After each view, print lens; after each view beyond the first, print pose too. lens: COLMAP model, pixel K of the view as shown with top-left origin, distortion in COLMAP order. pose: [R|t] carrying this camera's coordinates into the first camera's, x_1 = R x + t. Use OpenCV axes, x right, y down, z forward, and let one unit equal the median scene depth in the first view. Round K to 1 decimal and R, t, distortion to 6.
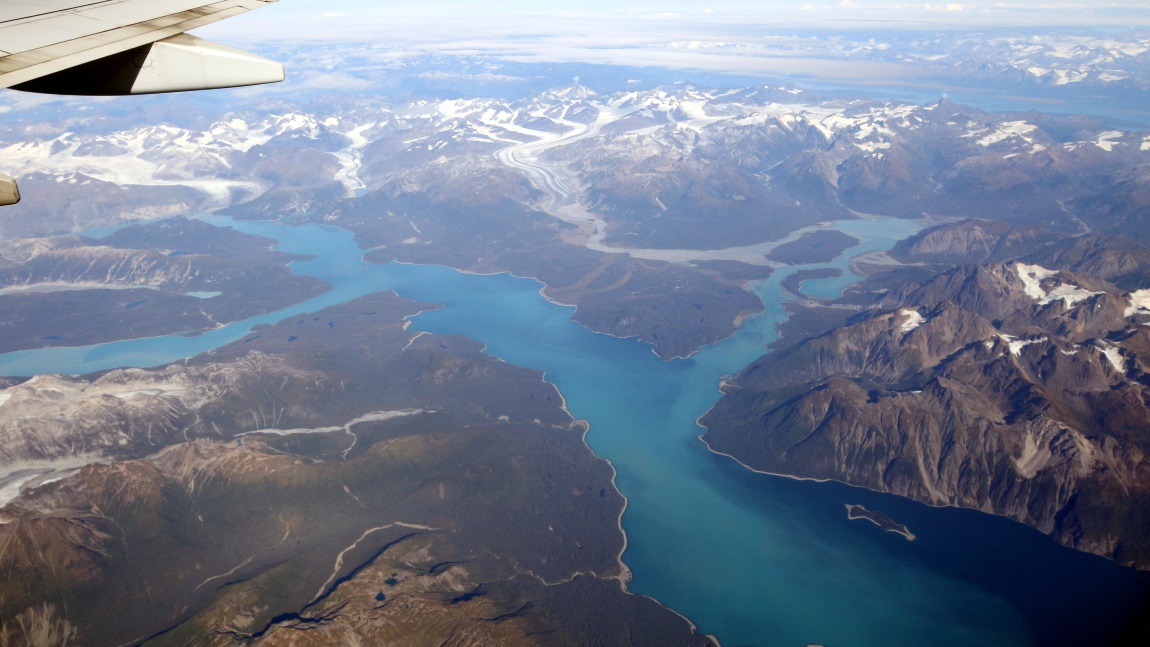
lens RADIAL K [[846.2, 0, 572.0], [0, 846.2, 269.5], [0, 0, 1]] dist [-0.043565, 0.008716]
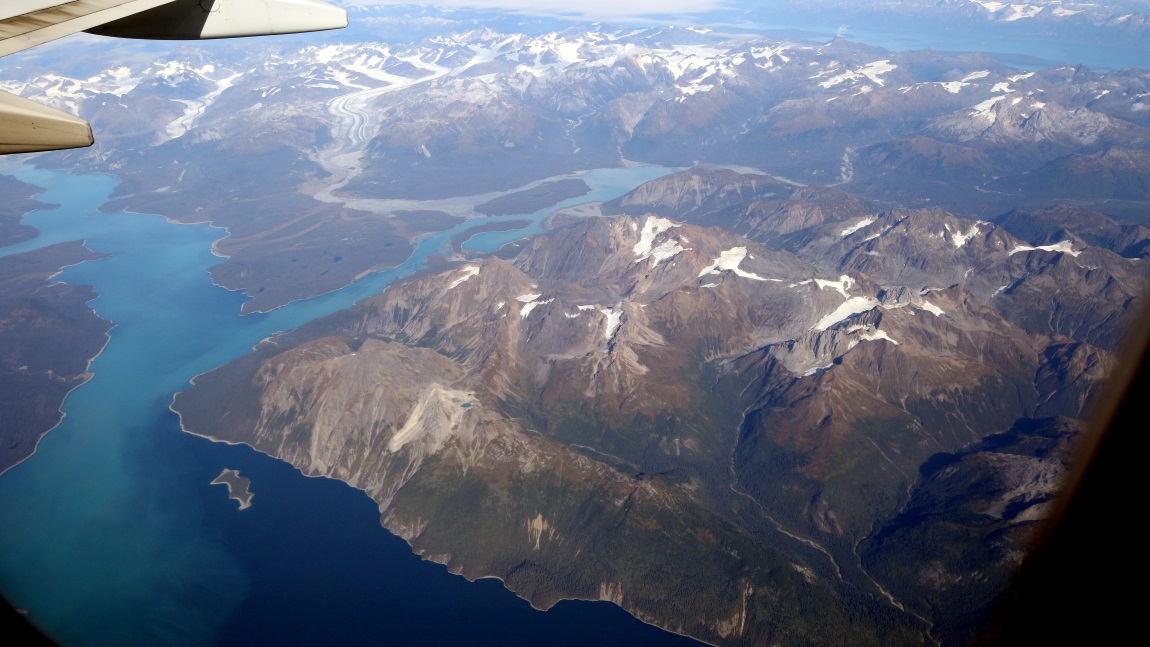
lens RADIAL K [[847.7, 0, 572.3], [0, 847.7, 295.4], [0, 0, 1]] dist [-0.045624, 0.014981]
pose [[0.996092, 0.015998, -0.086859, 0.342752], [-0.008121, 0.995882, 0.090294, -0.002700], [0.087946, -0.089235, 0.992120, 0.045452]]
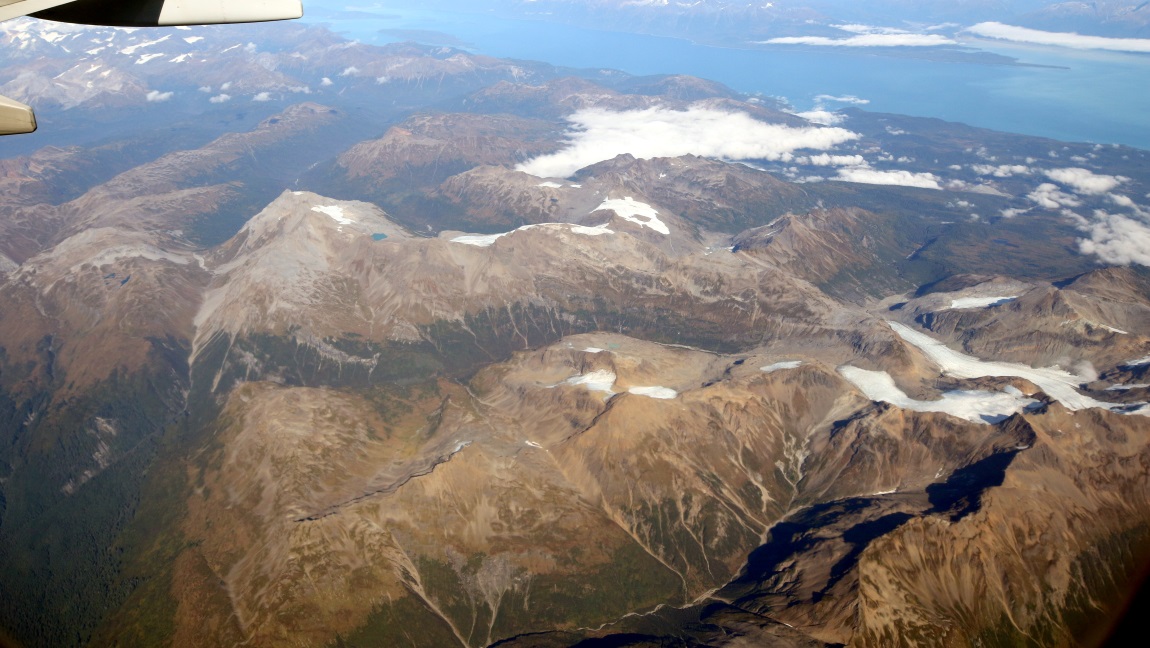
lens RADIAL K [[850.9, 0, 574.3], [0, 850.9, 292.9], [0, 0, 1]] dist [-0.044338, 0.001452]
pose [[0.988361, 0.050490, -0.143503, 1.355980], [-0.037715, 0.995192, 0.090387, 0.003502], [0.147376, -0.083923, 0.985514, 0.177206]]
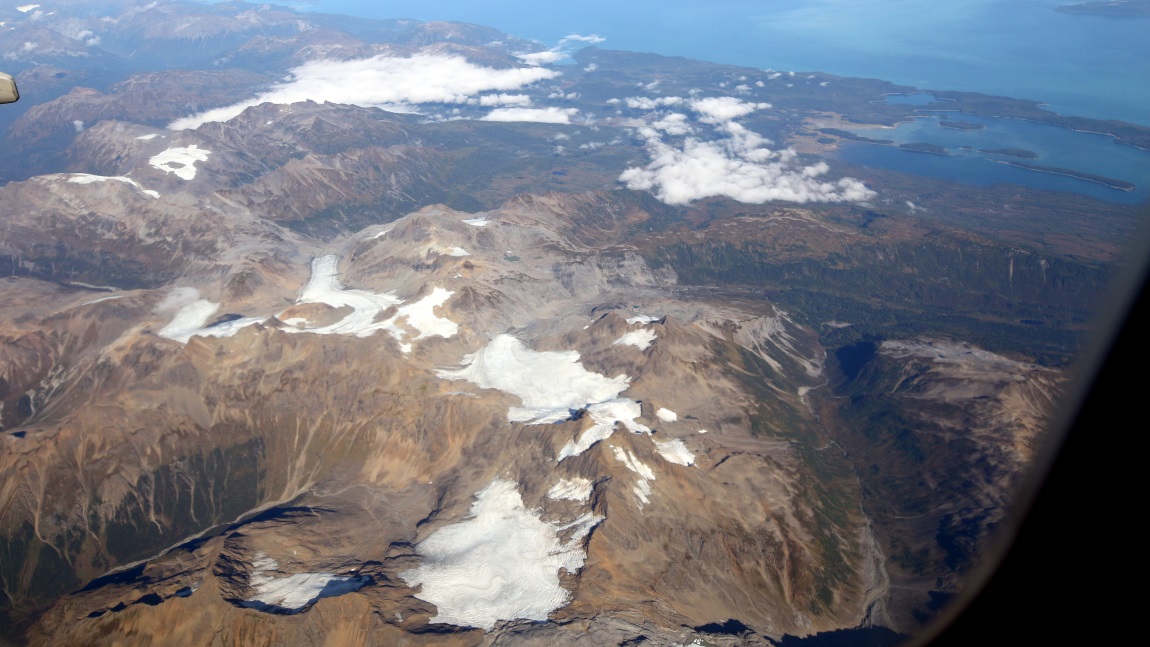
lens RADIAL K [[870.8, 0, 580.0], [0, 870.8, 265.2], [0, 0, 1]] dist [-0.046054, 0.000590]
pose [[0.990483, 0.012463, -0.137070, 1.553762], [0.002094, 0.994412, 0.105544, 0.007493], [0.137620, -0.104827, 0.984922, 0.196700]]
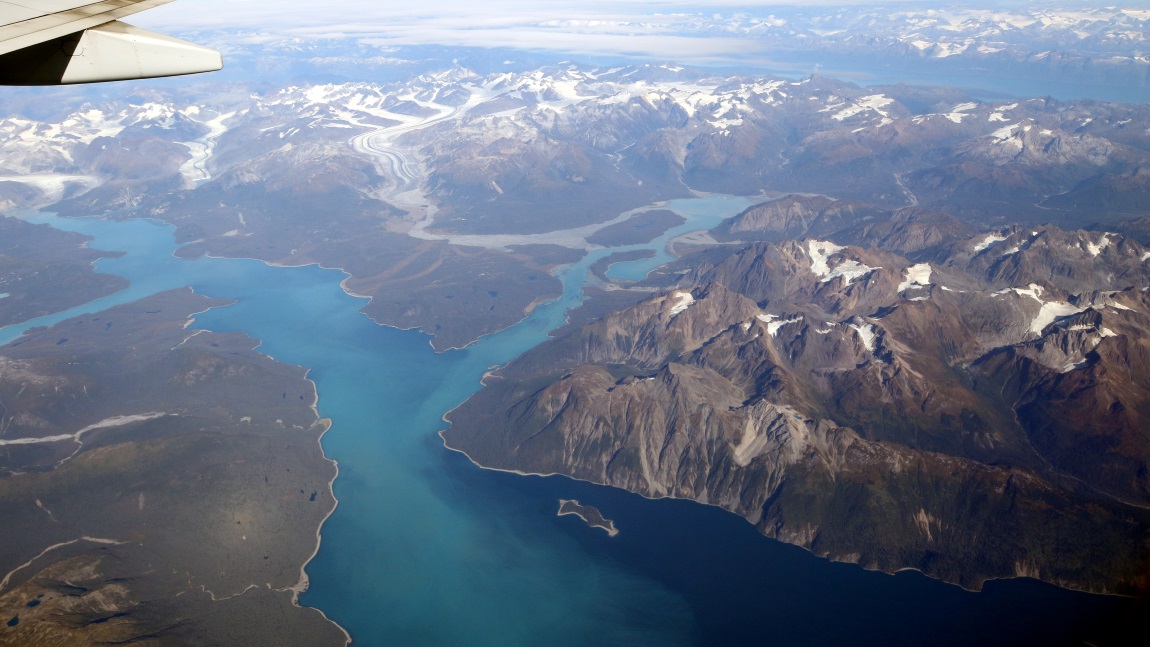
lens RADIAL K [[846.2, 0, 572.0], [0, 846.2, 269.5], [0, 0, 1]] dist [-0.043565, 0.008716]
pose [[0.997665, -0.031229, 0.060735, 0.123951], [0.029933, 0.999307, 0.022133, -0.002011], [-0.061384, -0.020264, 0.997908, 0.017279]]
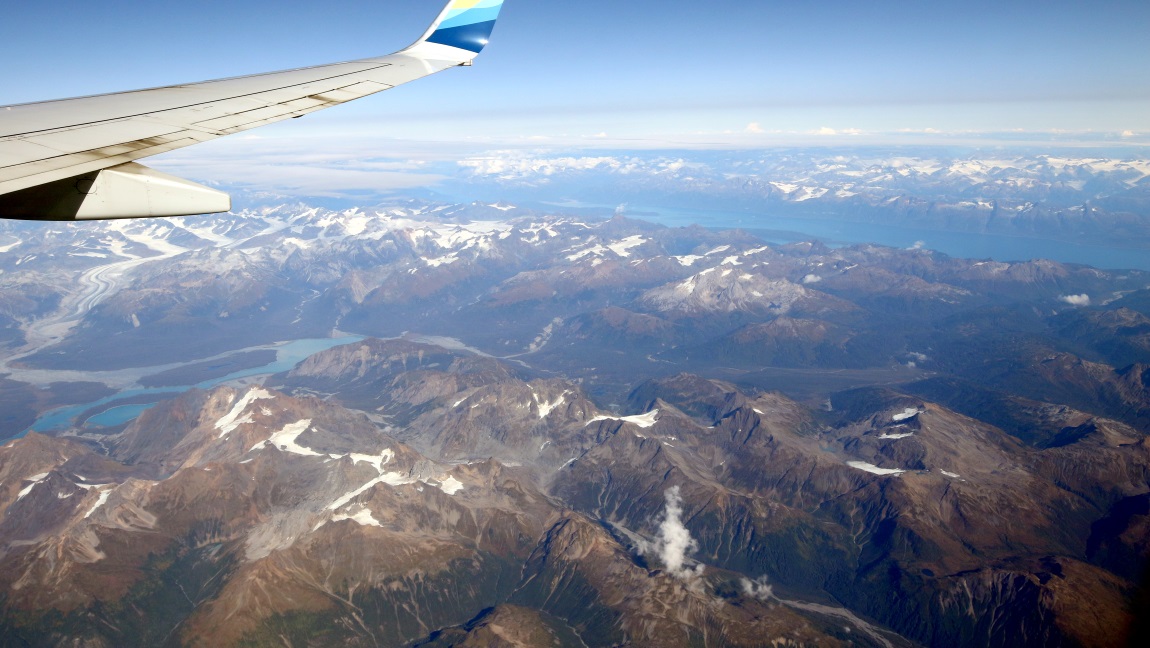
lens RADIAL K [[846.2, 0, 572.0], [0, 846.2, 270.0], [0, 0, 1]] dist [-0.043565, 0.008716]
pose [[0.999938, 0.004042, 0.010344, 0.552176], [-0.002519, 0.989687, -0.143221, -0.002465], [-0.010816, 0.143186, 0.989637, 0.074954]]
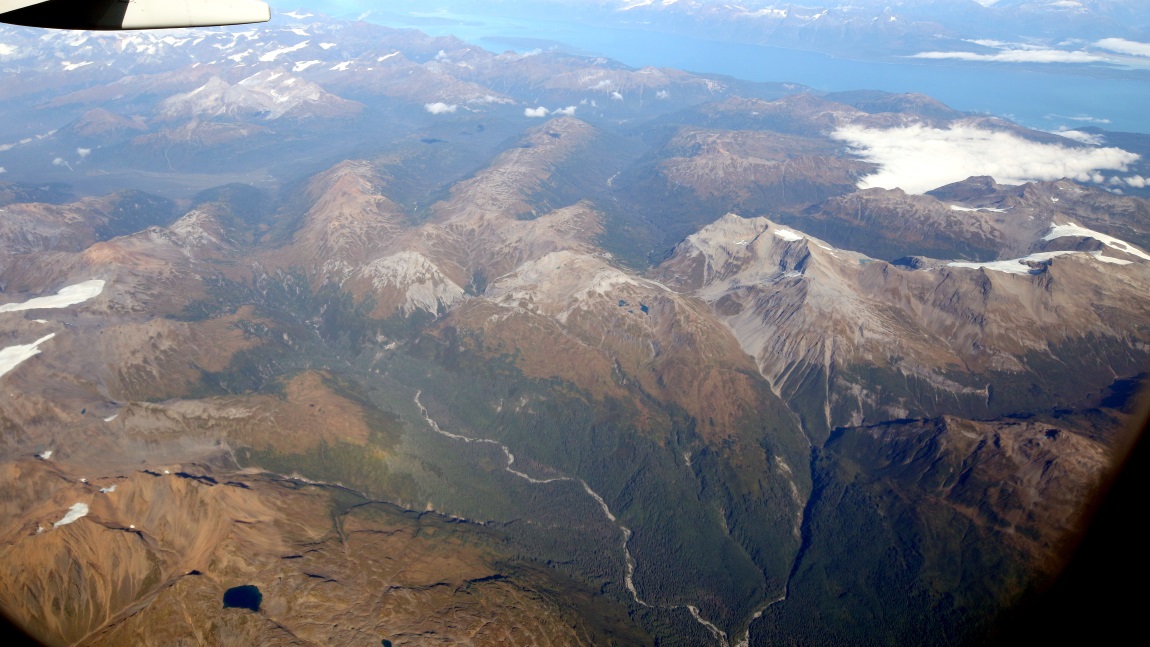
lens RADIAL K [[847.7, 0, 571.7], [0, 847.7, 288.9], [0, 0, 1]] dist [-0.049784, 0.020750]
pose [[0.992371, 0.048548, -0.113323, 1.135052], [-0.039286, 0.995810, 0.082580, 0.001770], [0.116858, -0.077498, 0.990120, 0.149646]]
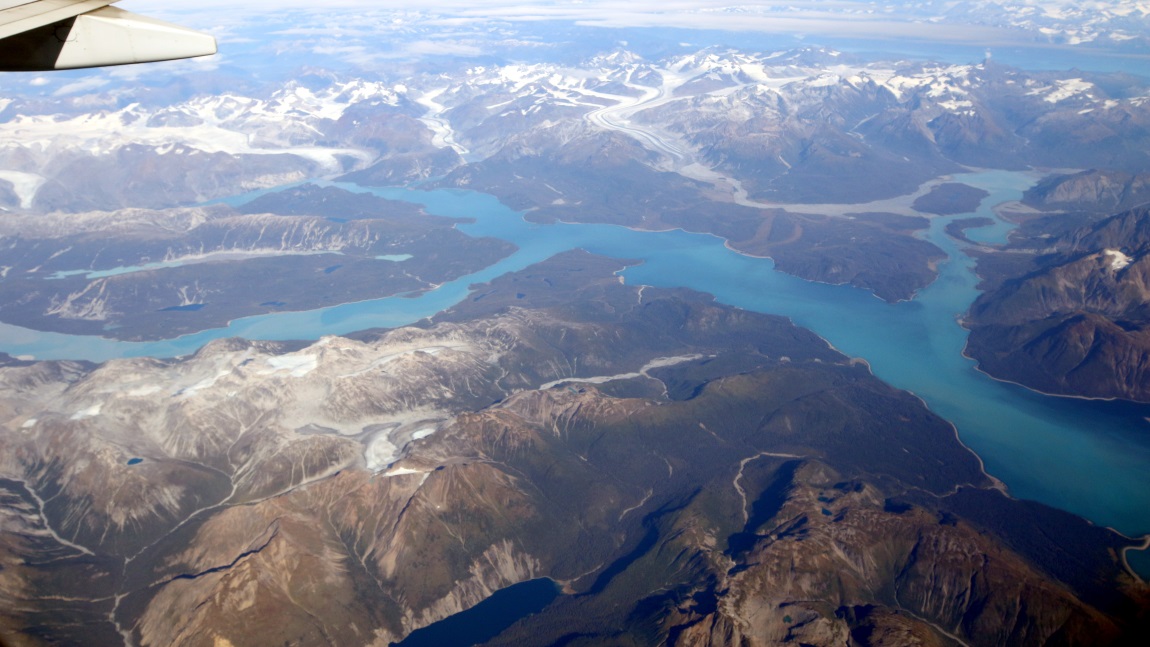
lens RADIAL K [[844.0, 0, 571.3], [0, 844.0, 245.8], [0, 0, 1]] dist [-0.042184, 0.004264]
pose [[0.997660, -0.026688, 0.062942, -0.219480], [0.025851, 0.999567, 0.014070, 0.004878], [-0.063290, -0.012410, 0.997918, -0.026966]]
